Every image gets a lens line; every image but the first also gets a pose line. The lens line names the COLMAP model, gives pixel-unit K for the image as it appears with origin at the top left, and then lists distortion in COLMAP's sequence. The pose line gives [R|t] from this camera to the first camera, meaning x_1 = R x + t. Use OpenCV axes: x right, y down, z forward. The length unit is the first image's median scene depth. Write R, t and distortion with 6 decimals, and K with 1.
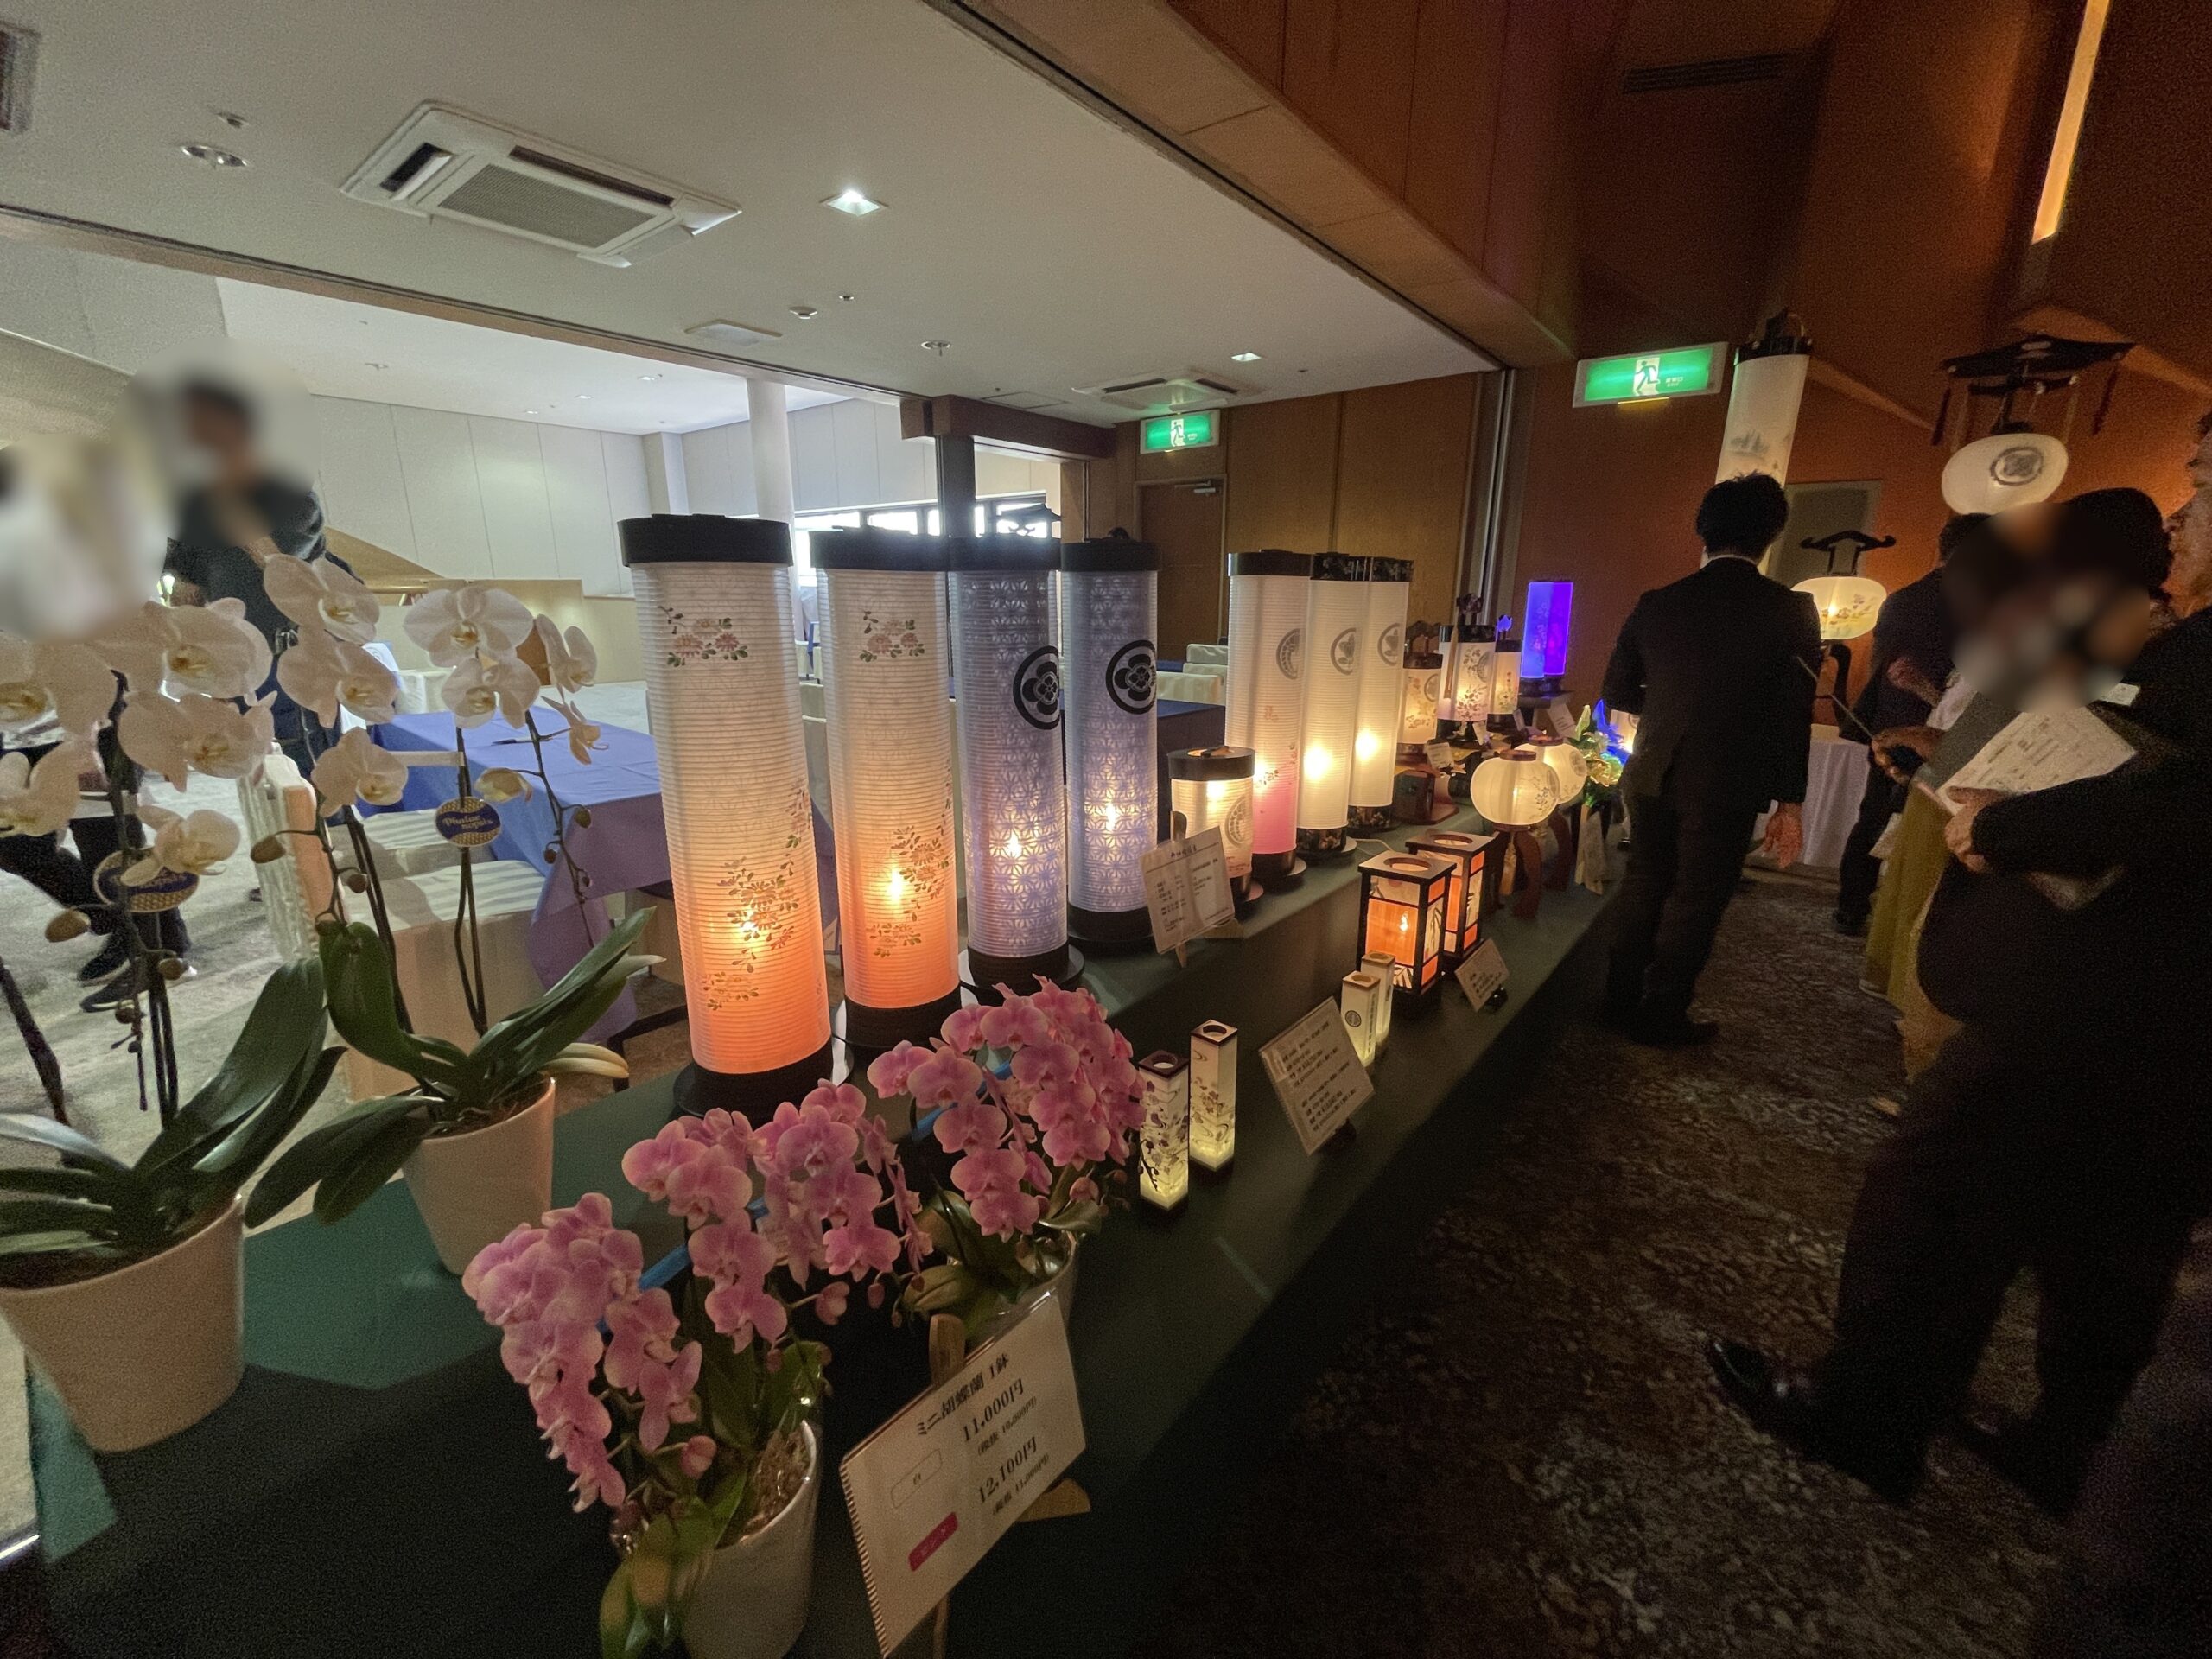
lens RADIAL K [[889.9, 0, 1112.6], [0, 889.9, 829.3], [0, 0, 1]] dist [-0.004152, 0.000080]
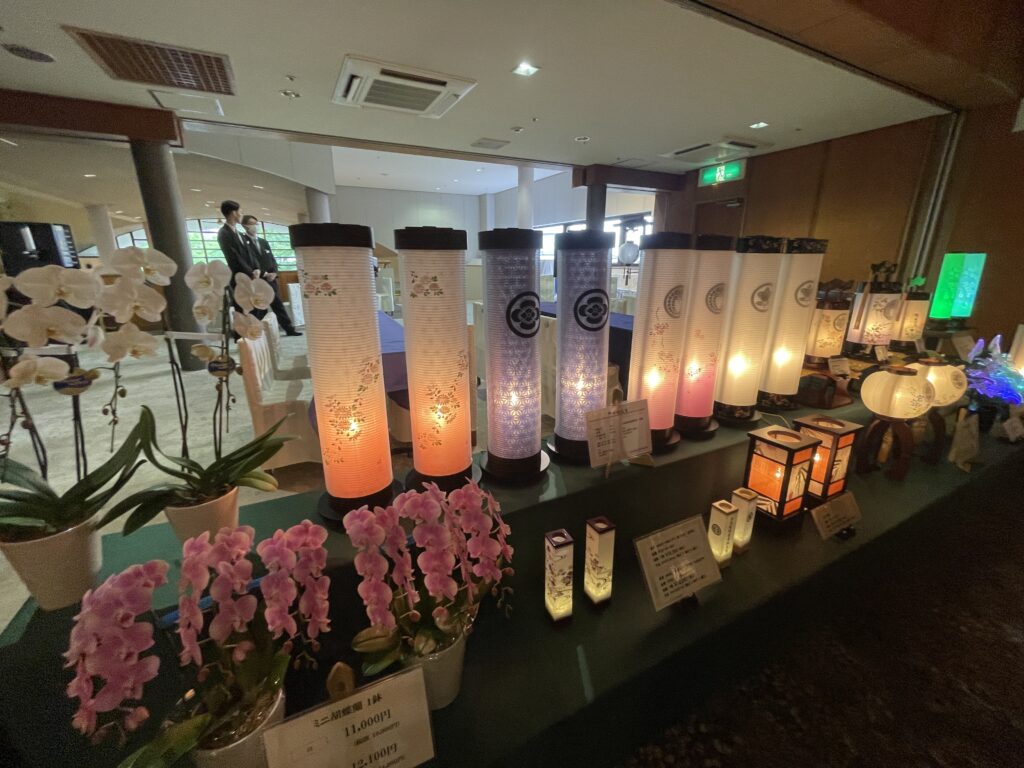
lens RADIAL K [[412.0, 0, 511.1], [0, 412.0, 383.8], [0, 0, 1]] dist [-0.004152, 0.000080]
pose [[0.916772, 0.108900, -0.384279, 0.153857], [-0.098473, 0.994040, 0.046773, -0.037305], [0.387082, -0.005039, 0.922031, 0.146602]]
